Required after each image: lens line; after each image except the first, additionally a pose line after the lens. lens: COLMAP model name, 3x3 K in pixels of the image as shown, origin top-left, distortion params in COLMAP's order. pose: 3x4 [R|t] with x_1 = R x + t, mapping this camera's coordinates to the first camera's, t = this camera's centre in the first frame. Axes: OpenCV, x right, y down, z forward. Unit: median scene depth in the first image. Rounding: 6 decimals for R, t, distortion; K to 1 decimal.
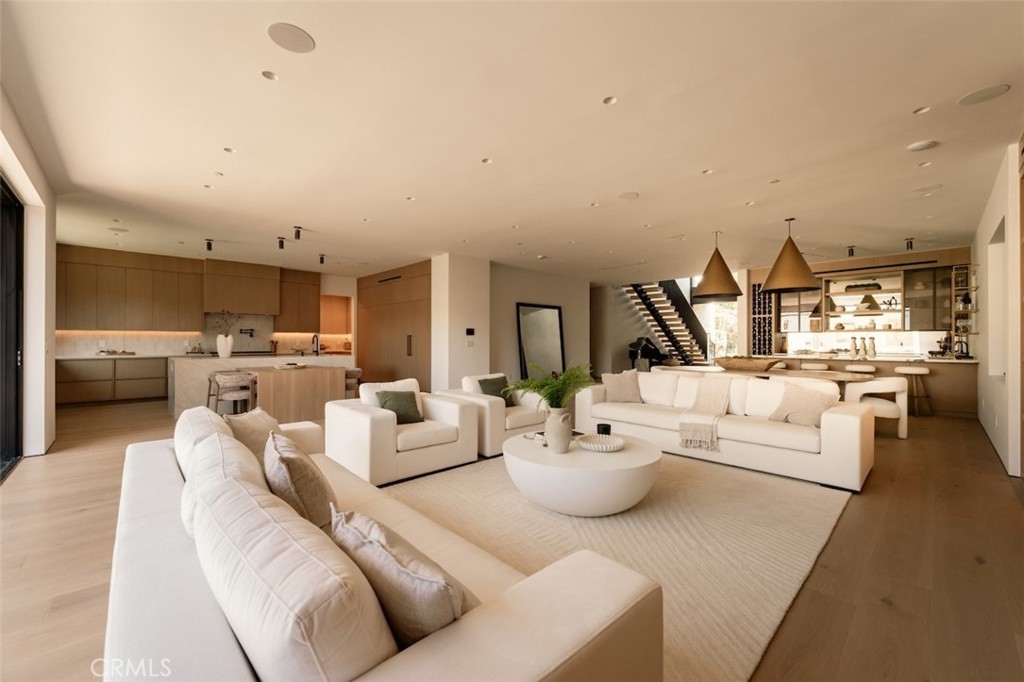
lens RADIAL K [[404.2, 0, 512.2], [0, 404.2, 341.8], [0, 0, 1]] dist [-0.005889, 0.000485]
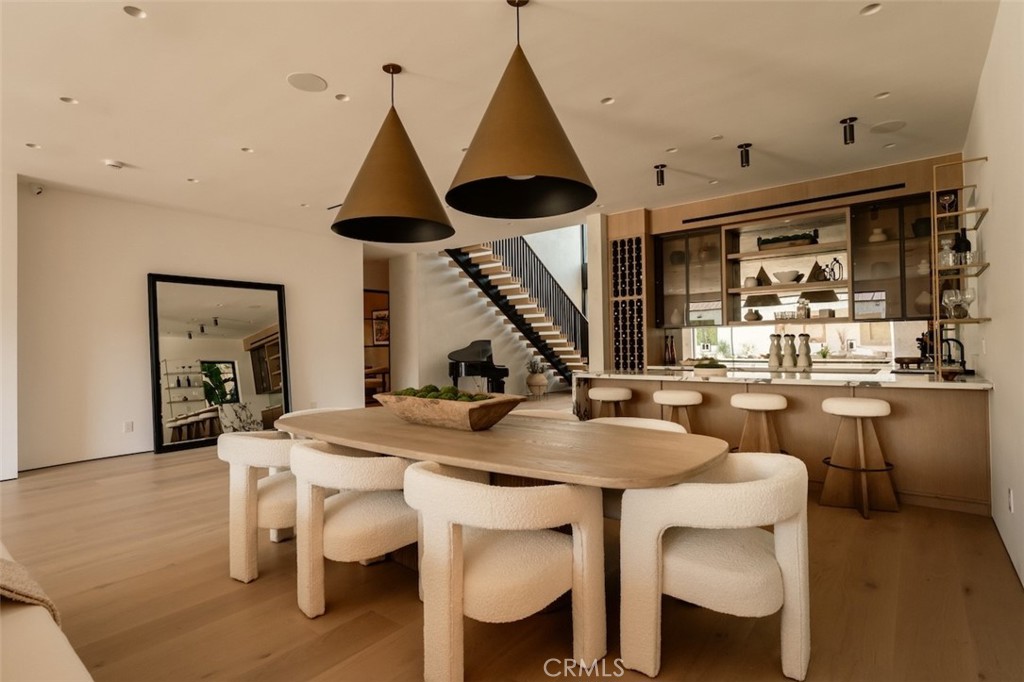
lens RADIAL K [[512.1, 0, 514.8], [0, 512.1, 341.3], [0, 0, 1]] dist [0.003859, -0.002749]
pose [[0.989242, -0.017763, 0.145208, 0.403151], [0.019454, 0.999758, -0.010233, -0.001665], [-0.144991, 0.012947, 0.989348, 0.368703]]
